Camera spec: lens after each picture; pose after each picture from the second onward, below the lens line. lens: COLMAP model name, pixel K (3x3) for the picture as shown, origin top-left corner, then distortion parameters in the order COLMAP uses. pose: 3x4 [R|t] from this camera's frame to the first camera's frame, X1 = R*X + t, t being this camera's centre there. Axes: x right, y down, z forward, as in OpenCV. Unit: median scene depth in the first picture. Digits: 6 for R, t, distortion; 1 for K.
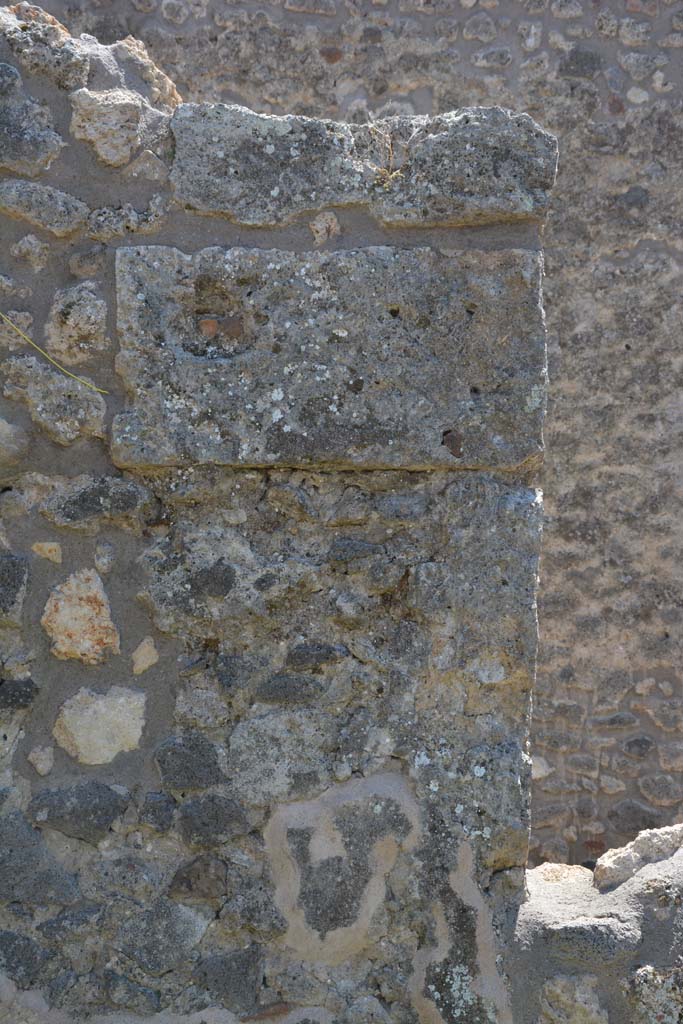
lens RADIAL K [[1617.5, 0, 341.2], [0, 1617.5, 519.0], [0, 0, 1]] dist [0.228483, 0.000000]
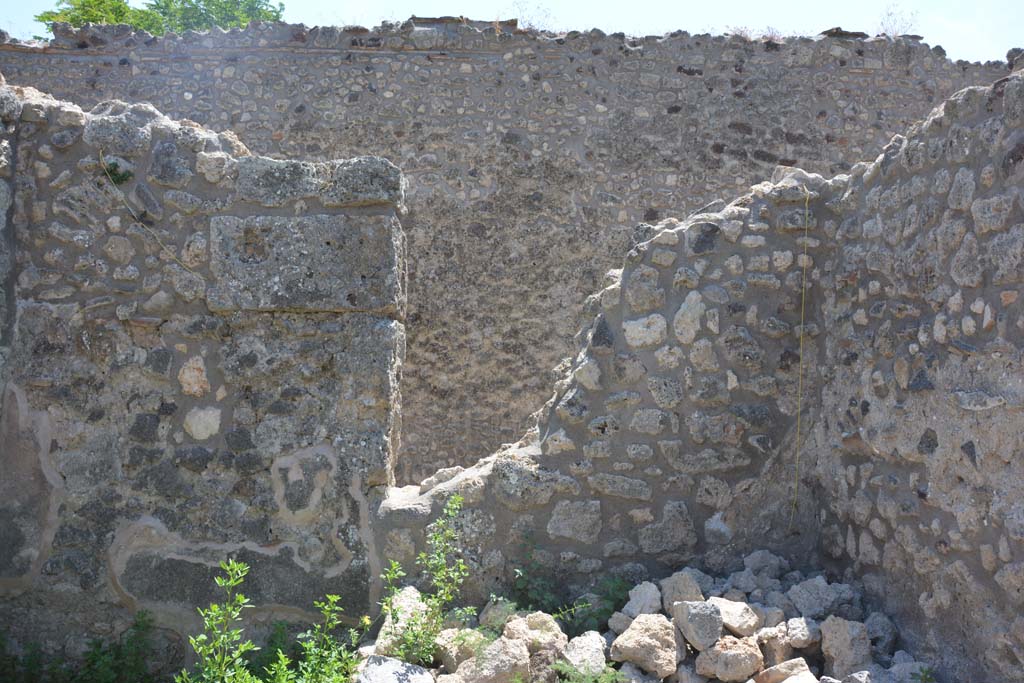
lens RADIAL K [[790.2, 0, 508.4], [0, 790.2, 344.0], [0, 0, 1]] dist [-0.163041, 0.114645]
pose [[0.999740, -0.002806, 0.022613, 0.258185], [0.003061, 0.999932, -0.011229, 0.027816], [-0.022580, 0.011295, 0.999681, -0.102032]]
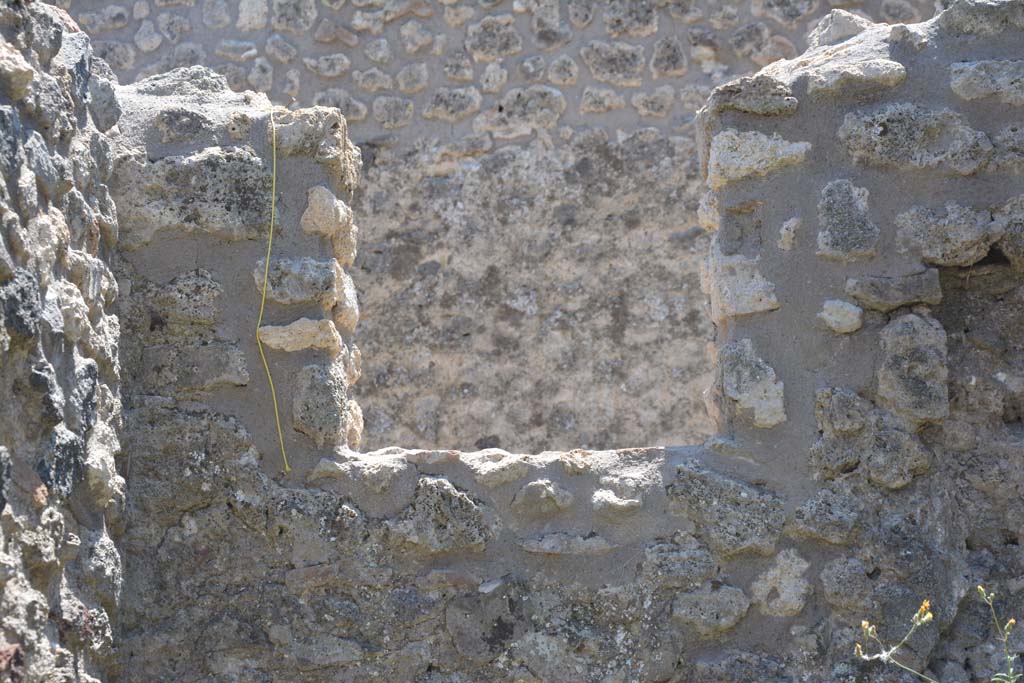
lens RADIAL K [[2266.6, 0, 506.4], [0, 2266.6, 344.4], [0, 0, 1]] dist [0.494681, 0.000000]
pose [[0.994507, -0.104333, -0.008414, 1.043749], [0.103422, 0.991835, -0.074613, 0.064441], [0.016130, 0.073333, 0.997177, -0.162724]]
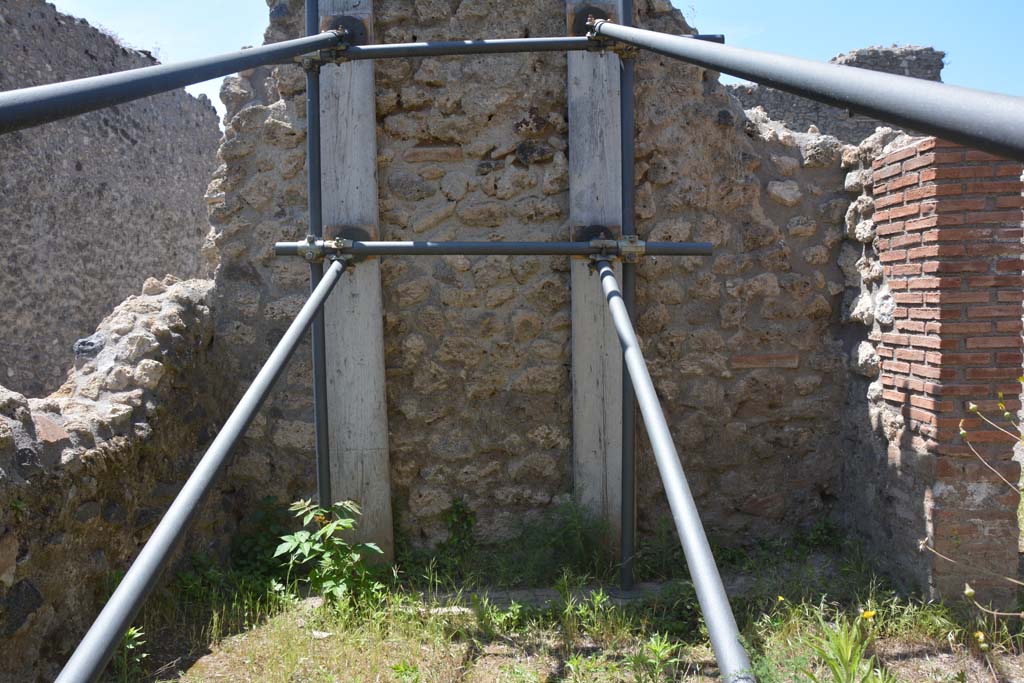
lens RADIAL K [[790.2, 0, 514.3], [0, 790.2, 345.1], [0, 0, 1]] dist [-0.163041, 0.114645]
pose [[0.005573, -0.081063, 0.996693, -2.097604], [0.019306, 0.996532, 0.080942, 0.087342], [-0.999798, 0.018791, 0.007119, 0.574019]]
